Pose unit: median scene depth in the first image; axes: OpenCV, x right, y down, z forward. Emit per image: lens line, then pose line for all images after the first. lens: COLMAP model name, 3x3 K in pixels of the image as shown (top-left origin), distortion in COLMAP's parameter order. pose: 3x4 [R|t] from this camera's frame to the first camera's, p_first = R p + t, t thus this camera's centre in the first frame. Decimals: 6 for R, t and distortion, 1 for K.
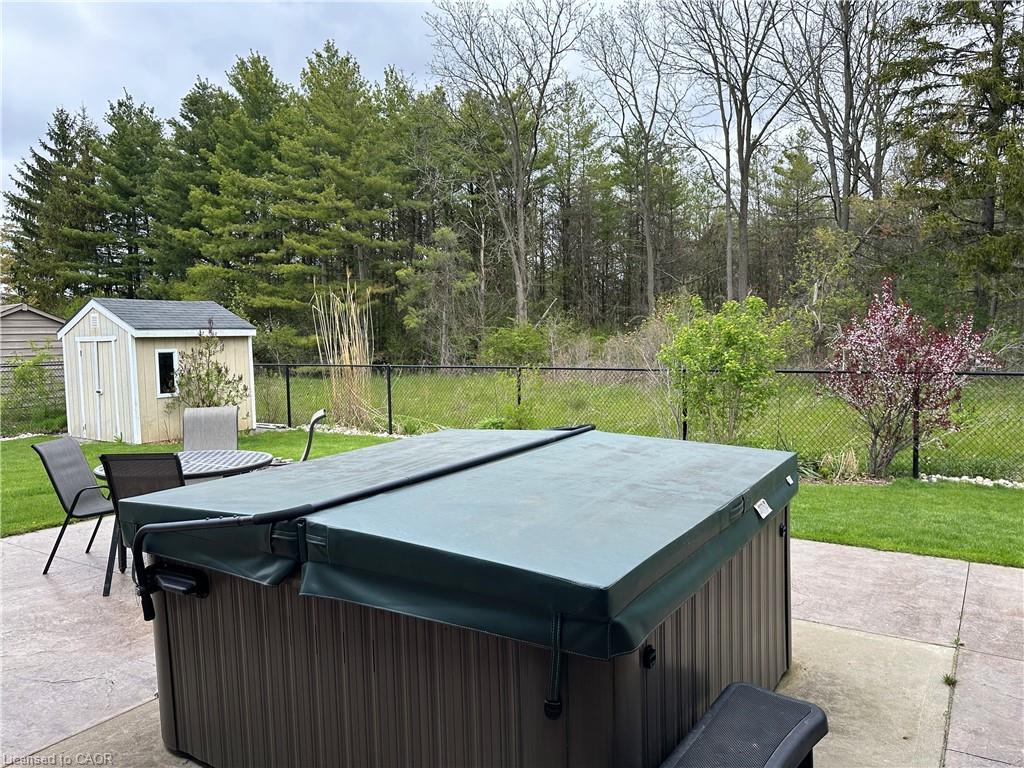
lens RADIAL K [[722.8, 0, 511.9], [0, 722.8, 382.2], [0, 0, 1]] dist [-0.005578, -0.001945]
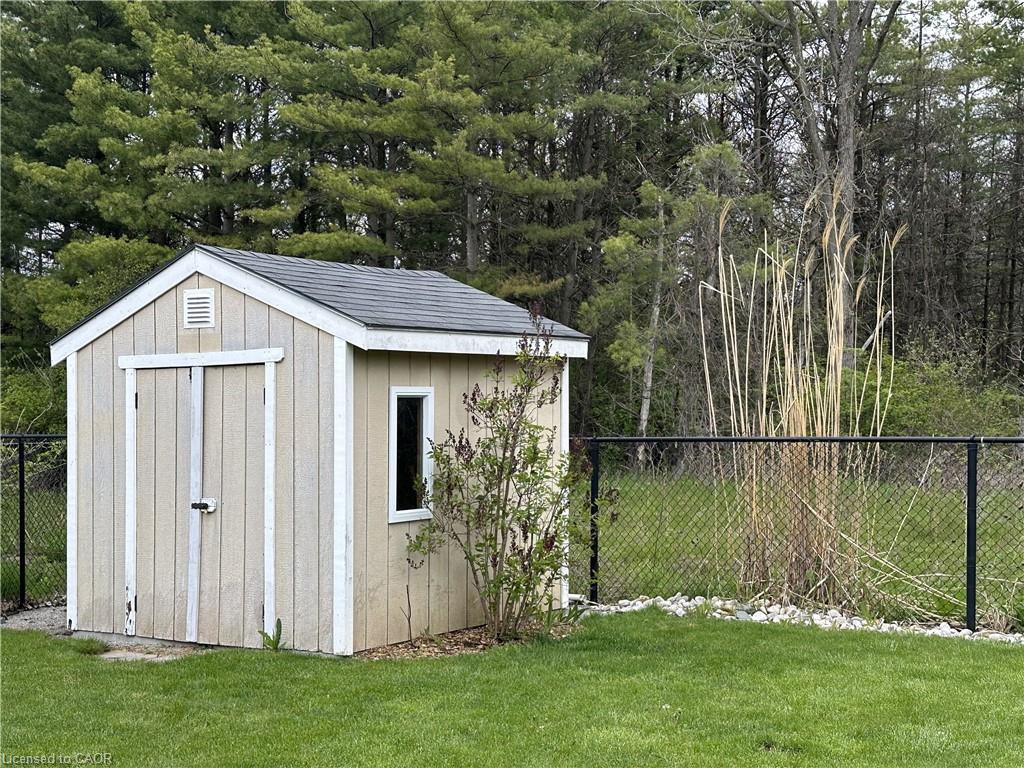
lens RADIAL K [[1400.3, 0, 512.6], [0, 1400.3, 385.4], [0, 0, 1]] dist [0.148910, 0.000000]
pose [[0.999854, 0.004315, -0.016560, -0.373420], [-0.005656, 0.996632, -0.081813, 0.009690], [0.016151, 0.081895, 0.996510, 0.273048]]
